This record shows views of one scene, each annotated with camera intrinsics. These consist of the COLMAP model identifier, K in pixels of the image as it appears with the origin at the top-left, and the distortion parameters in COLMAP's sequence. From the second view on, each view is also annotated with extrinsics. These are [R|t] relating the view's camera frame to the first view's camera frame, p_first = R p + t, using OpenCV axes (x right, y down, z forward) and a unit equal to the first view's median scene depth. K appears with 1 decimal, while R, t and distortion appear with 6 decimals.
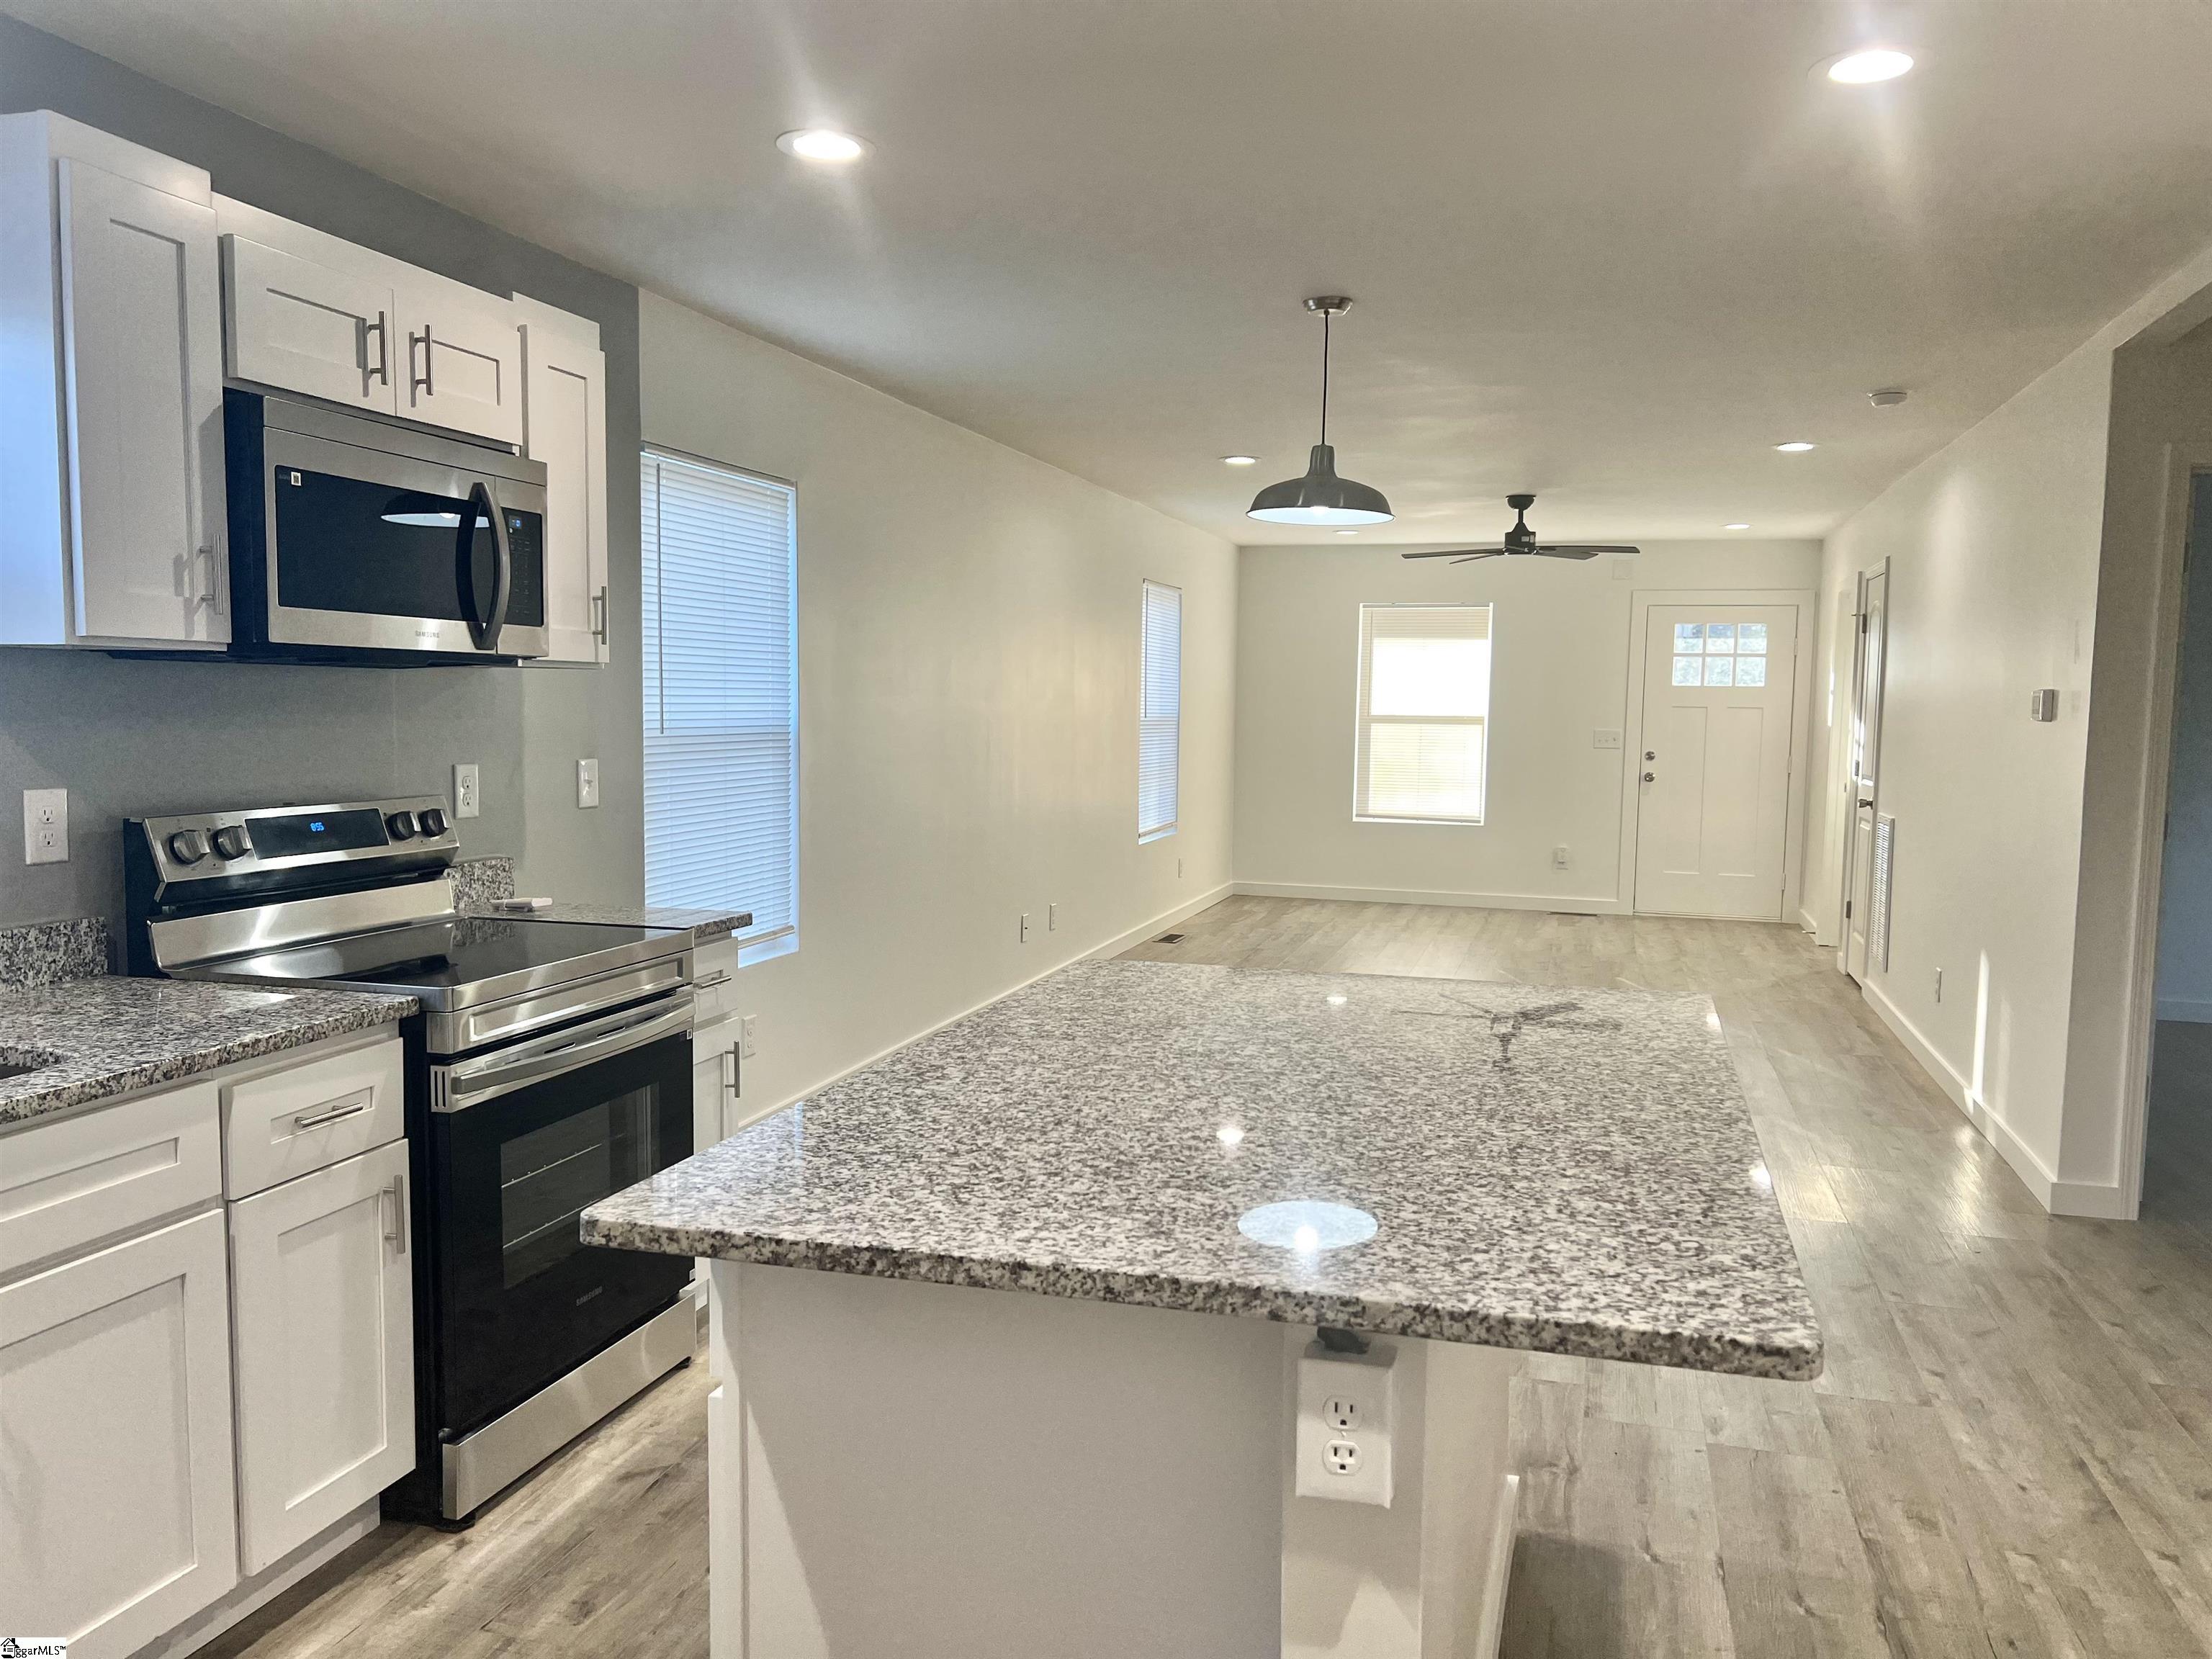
lens RADIAL K [[1656.8, 0, 1142.7], [0, 1656.8, 835.0], [0, 0, 1]] dist [0.061694, -0.070707]
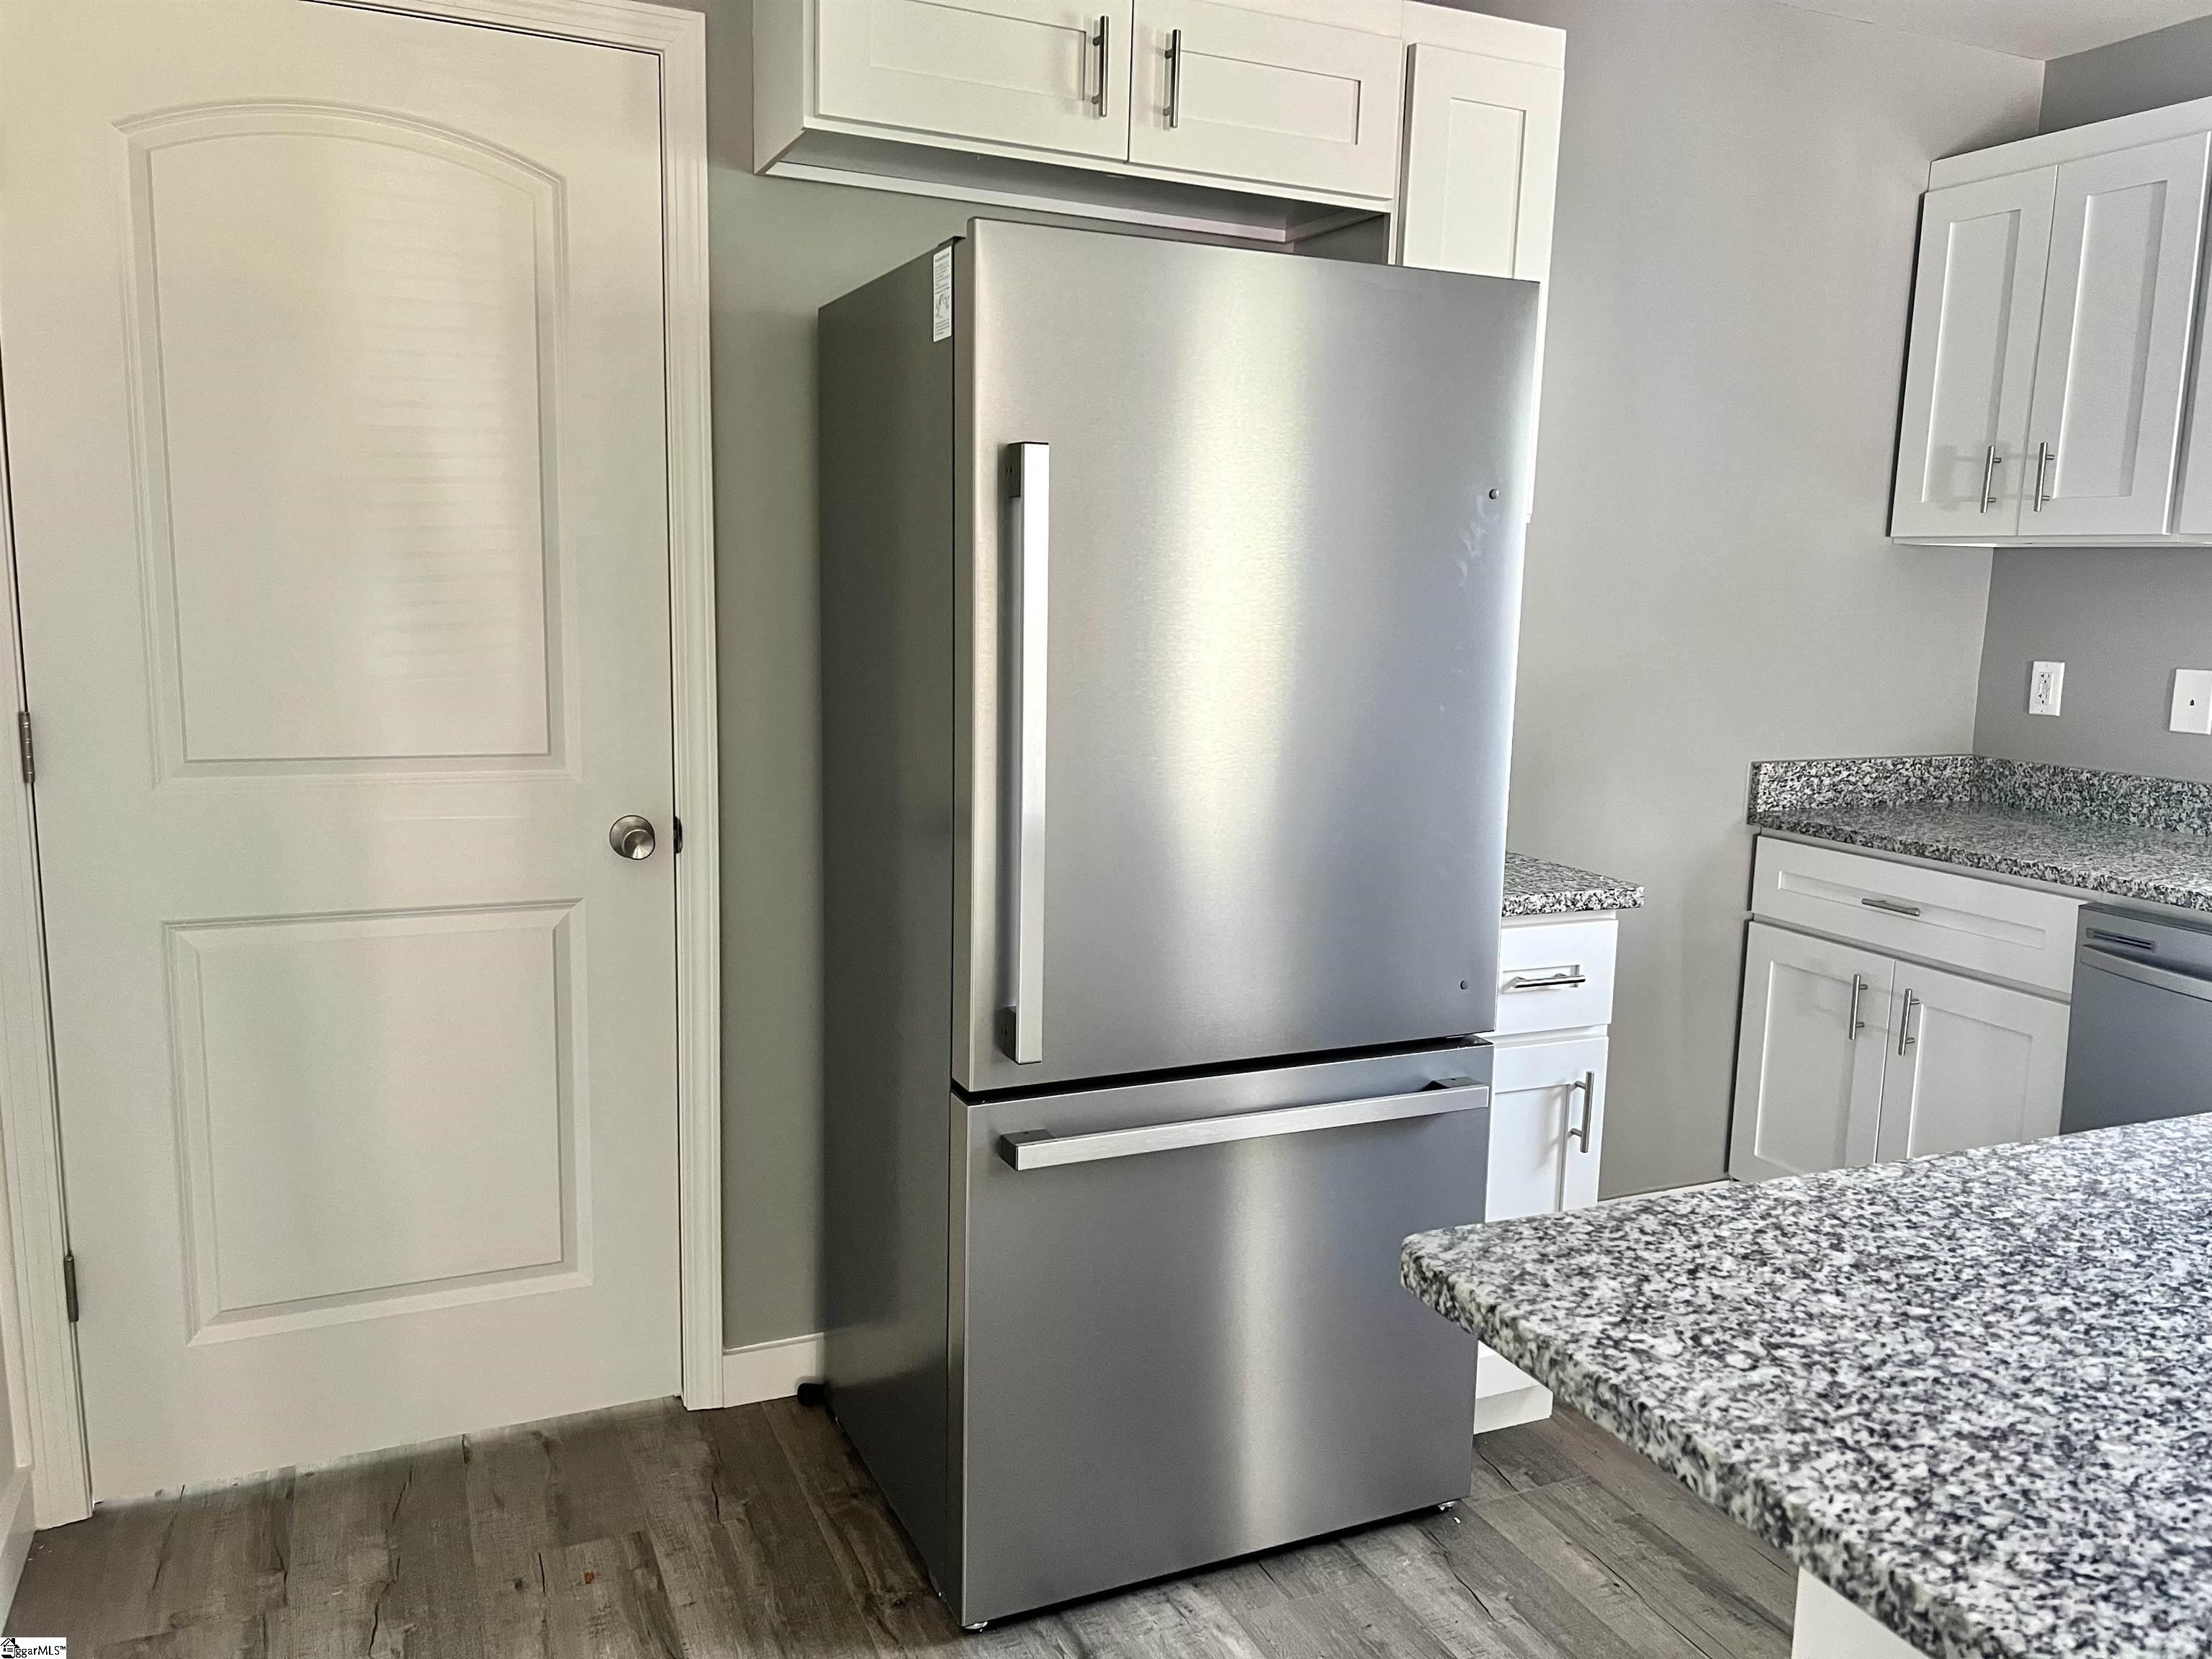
lens RADIAL K [[1680.3, 0, 1141.7], [0, 1680.3, 872.6], [0, 0, 1]] dist [0.034219, -0.003162]
pose [[-0.758094, 0.078868, -0.647359, 0.384077], [-0.094197, 0.969008, 0.228365, -0.024565], [0.645306, 0.234102, -0.727170, 0.546786]]
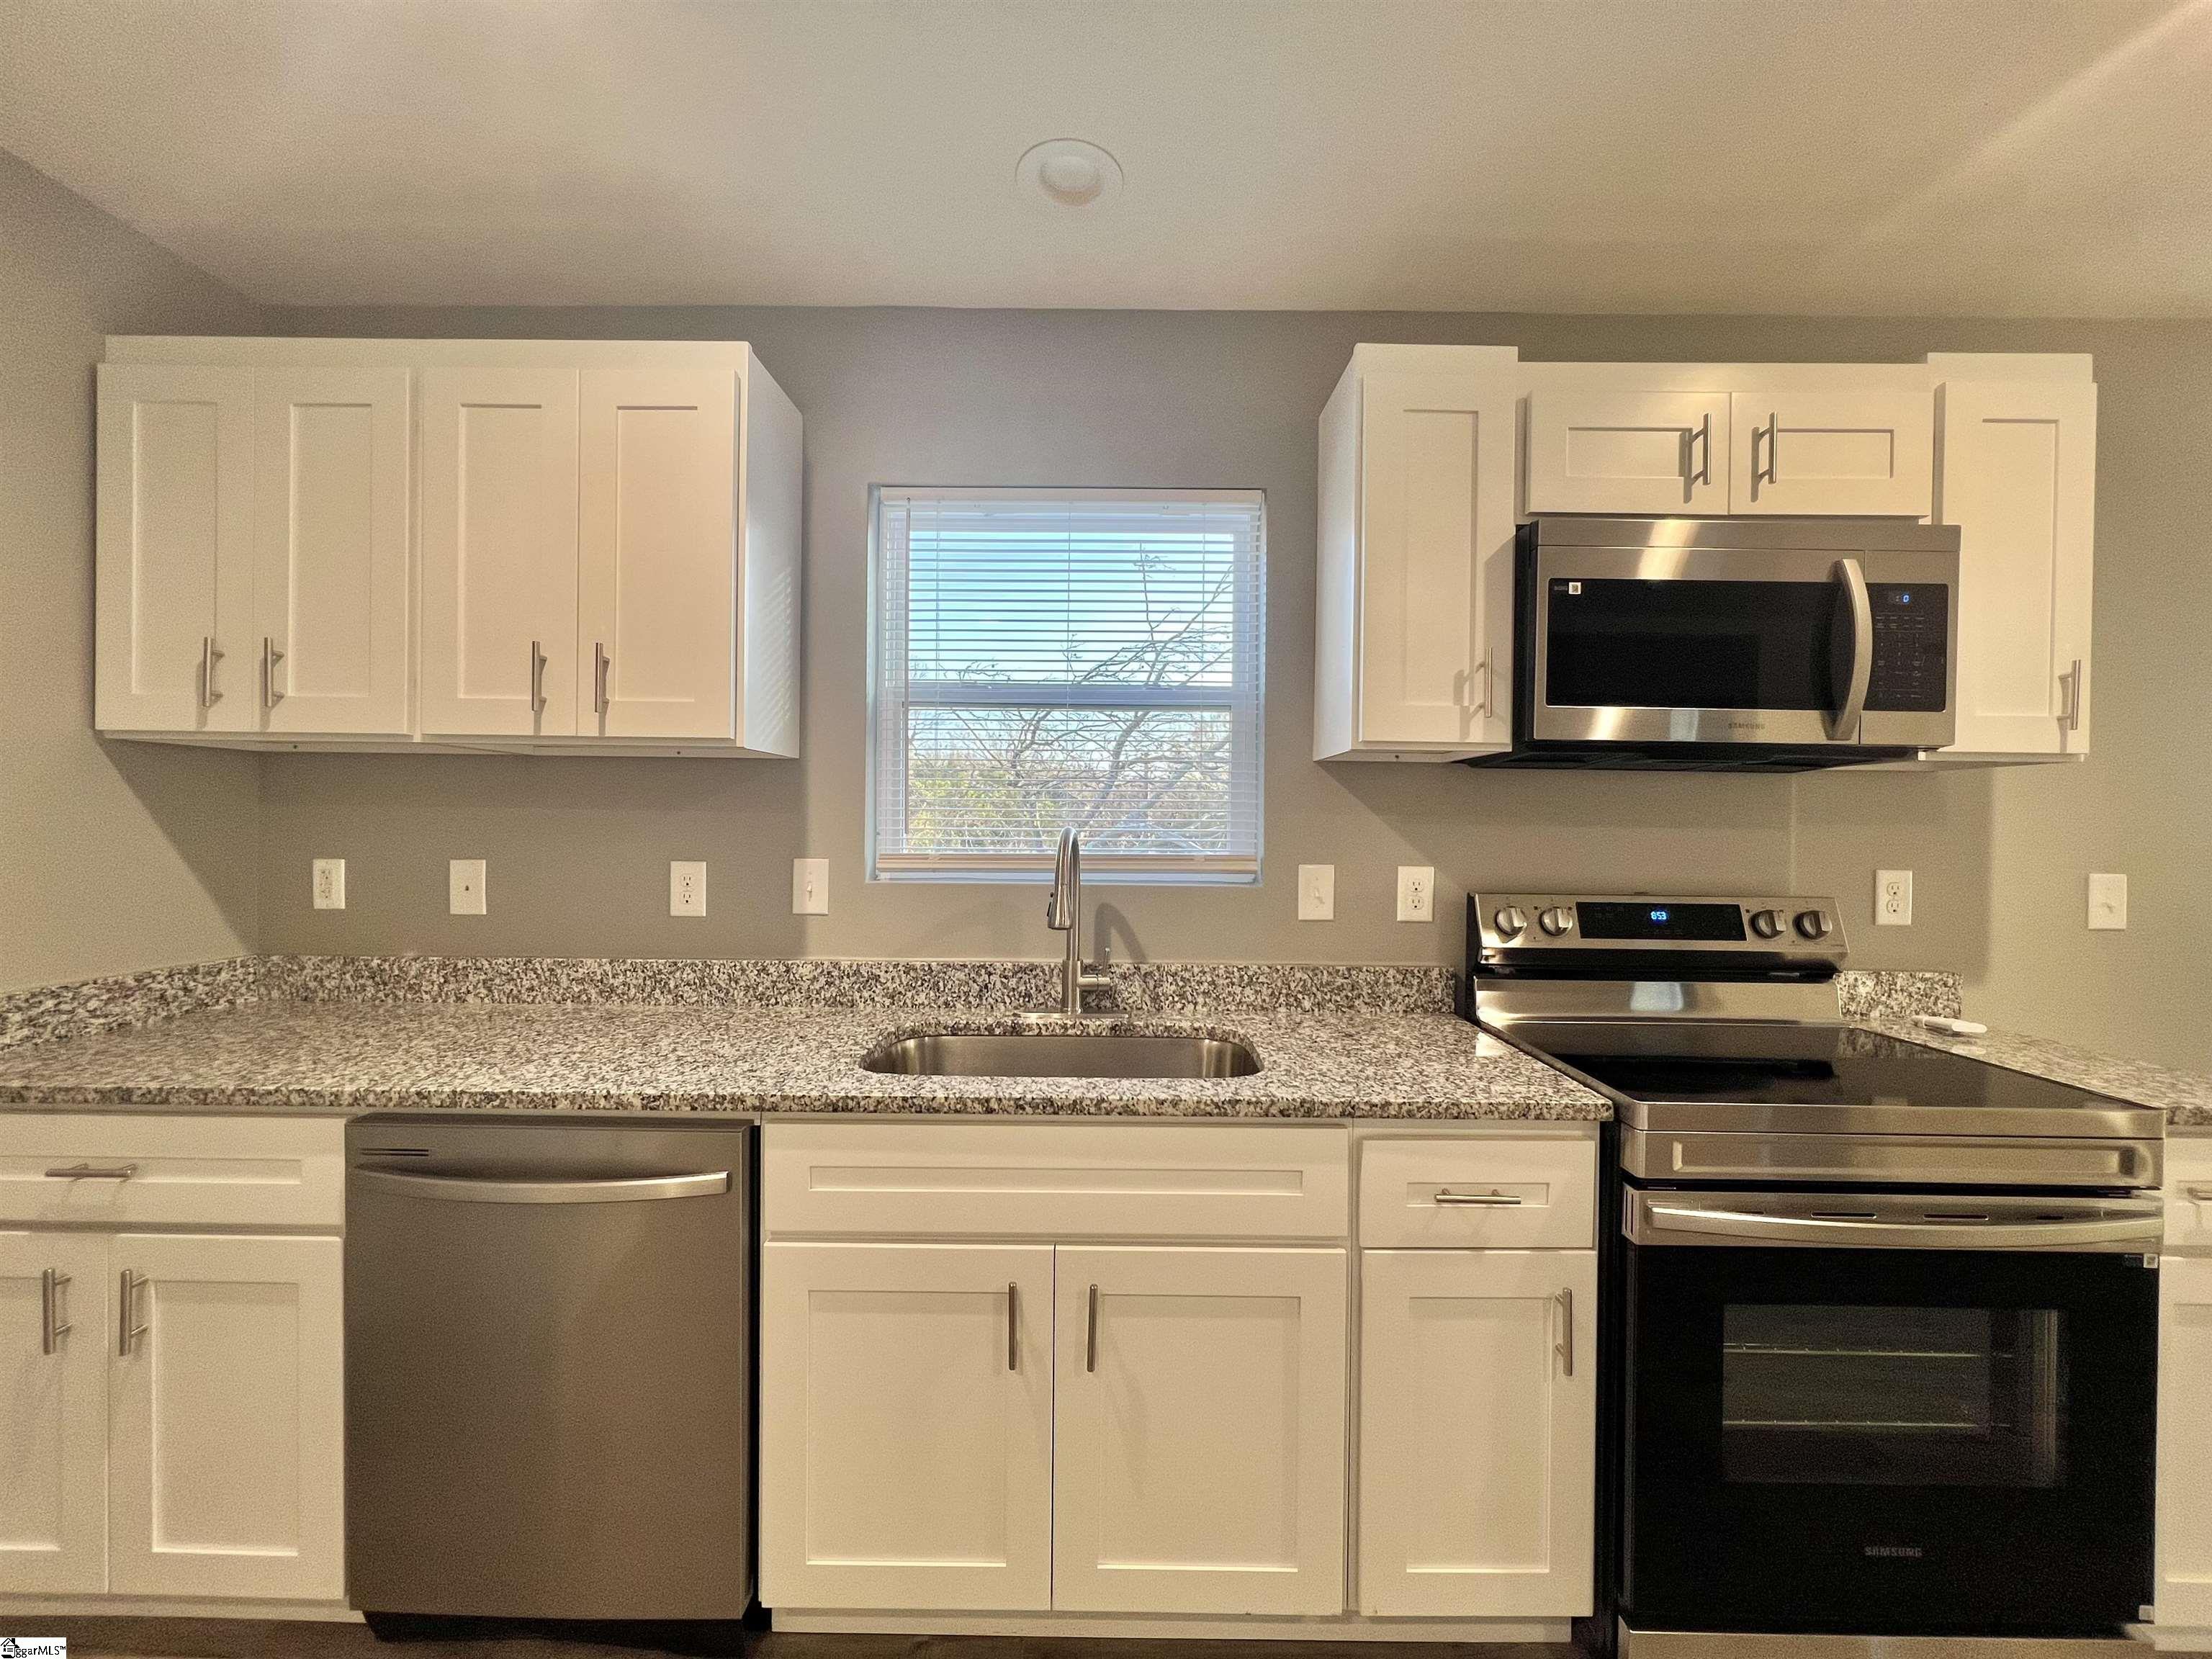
lens RADIAL K [[888.5, 0, 1110.7], [0, 888.5, 829.3], [0, 0, 1]] dist [-0.000966, 0.000176]
pose [[0.259751, -0.007946, -0.965643, -0.023552], [-0.087602, 0.995649, -0.031757, -0.010427], [0.961694, 0.092841, 0.257924, 0.459469]]
